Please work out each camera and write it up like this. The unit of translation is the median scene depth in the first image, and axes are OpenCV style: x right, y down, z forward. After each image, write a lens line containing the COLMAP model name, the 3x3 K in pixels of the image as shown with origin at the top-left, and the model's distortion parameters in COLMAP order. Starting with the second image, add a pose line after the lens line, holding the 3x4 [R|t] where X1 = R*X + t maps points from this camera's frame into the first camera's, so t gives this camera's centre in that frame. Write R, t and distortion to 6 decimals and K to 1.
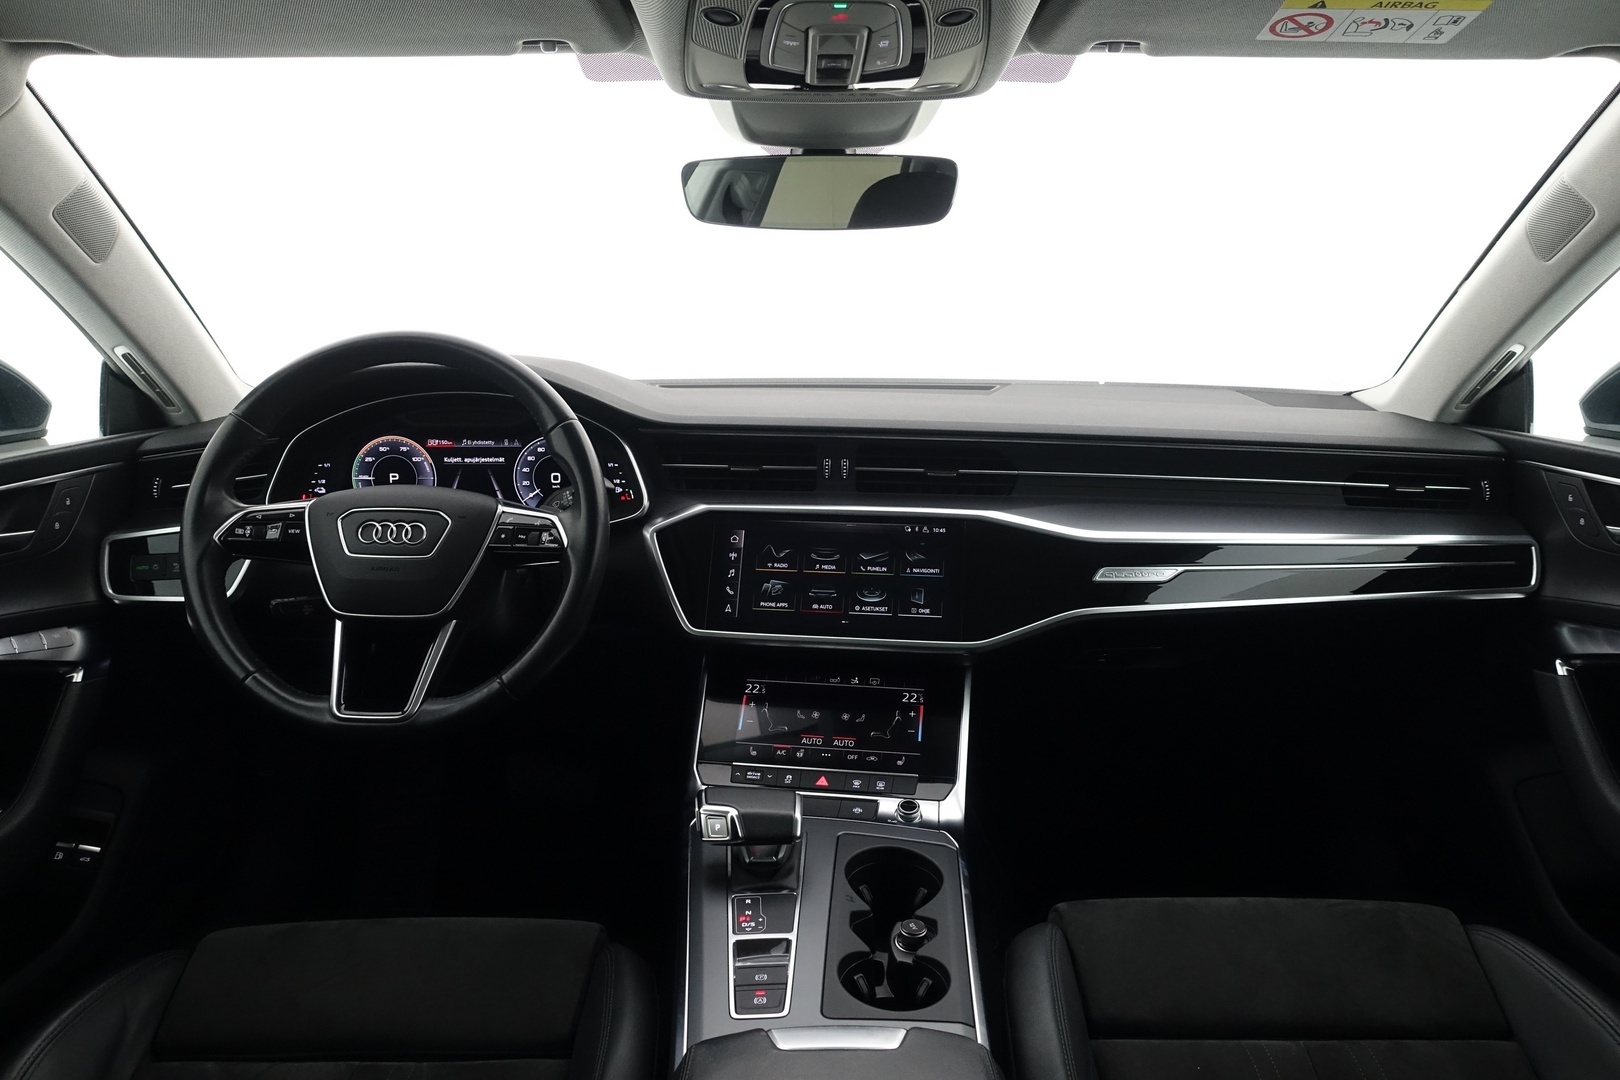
lens RADIAL K [[1134.7, 0, 809.8], [0, 1134.7, 542.3], [0, 0, 1]] dist [0.010256, 0.001584]
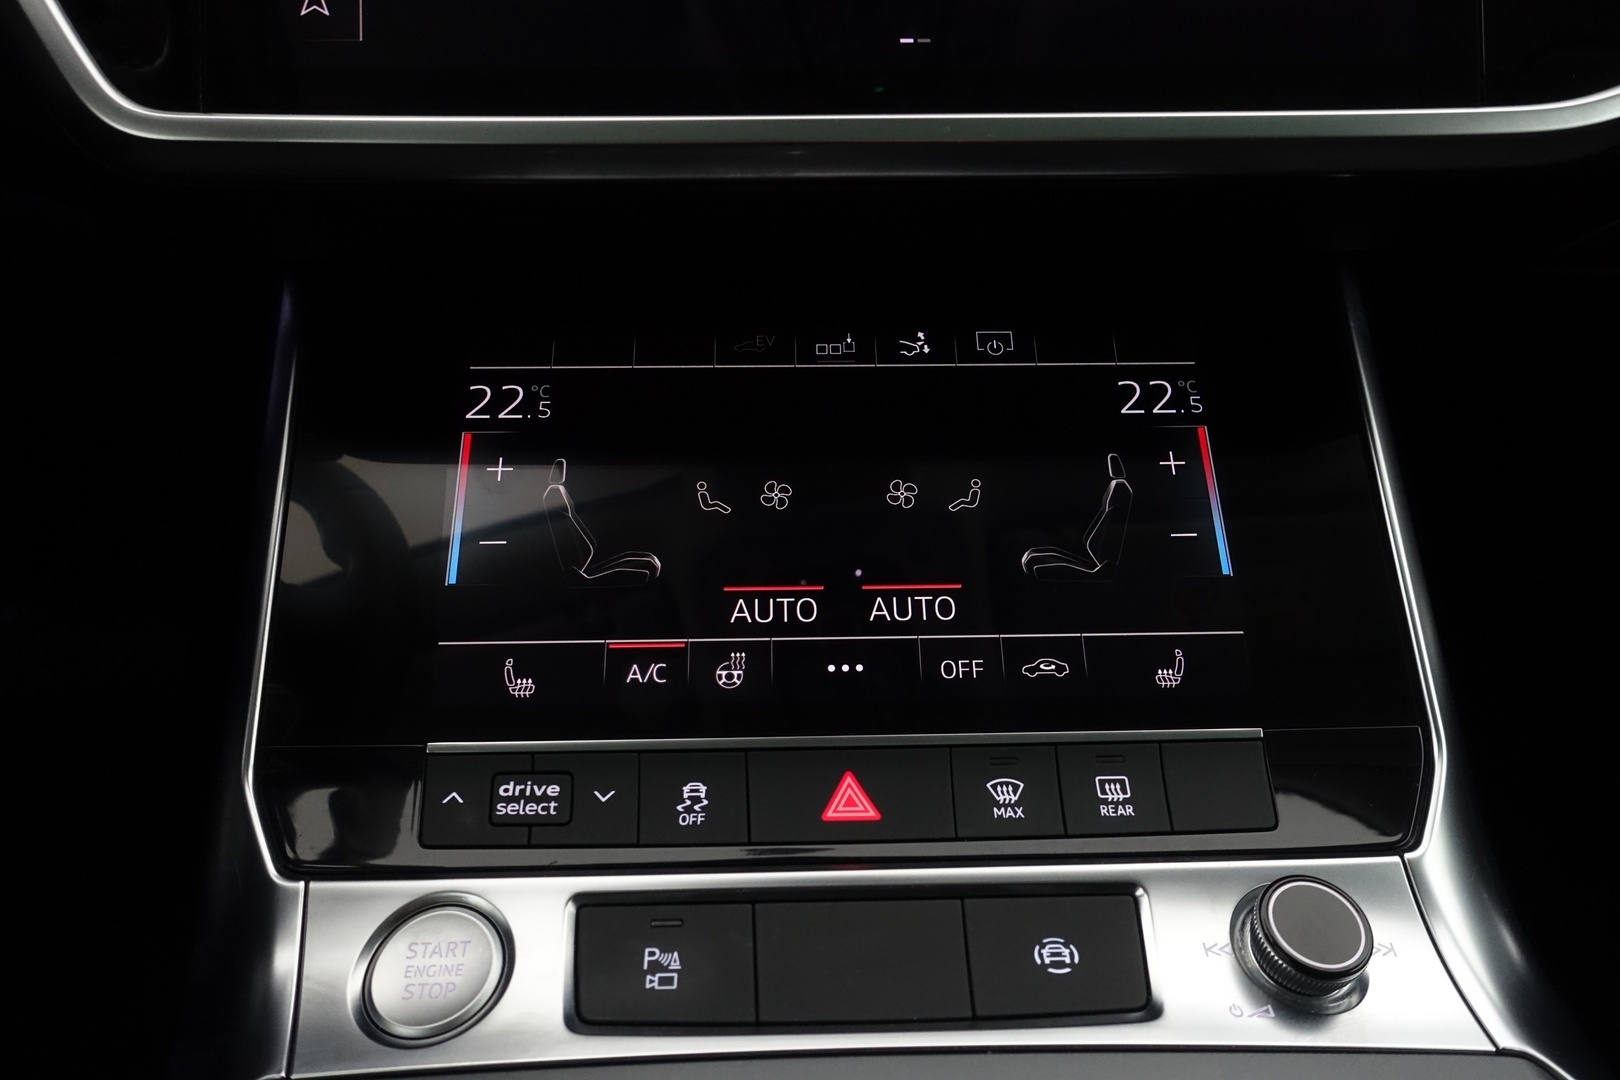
lens RADIAL K [[1134.7, 0, 812.7], [0, 1134.7, 541.6], [0, 0, 1]] dist [0.010256, 0.001584]
pose [[0.984925, -0.081324, 0.152676, -0.024166], [0.042085, 0.968734, 0.244507, 0.103641], [-0.167787, -0.234396, 0.957552, 0.767605]]
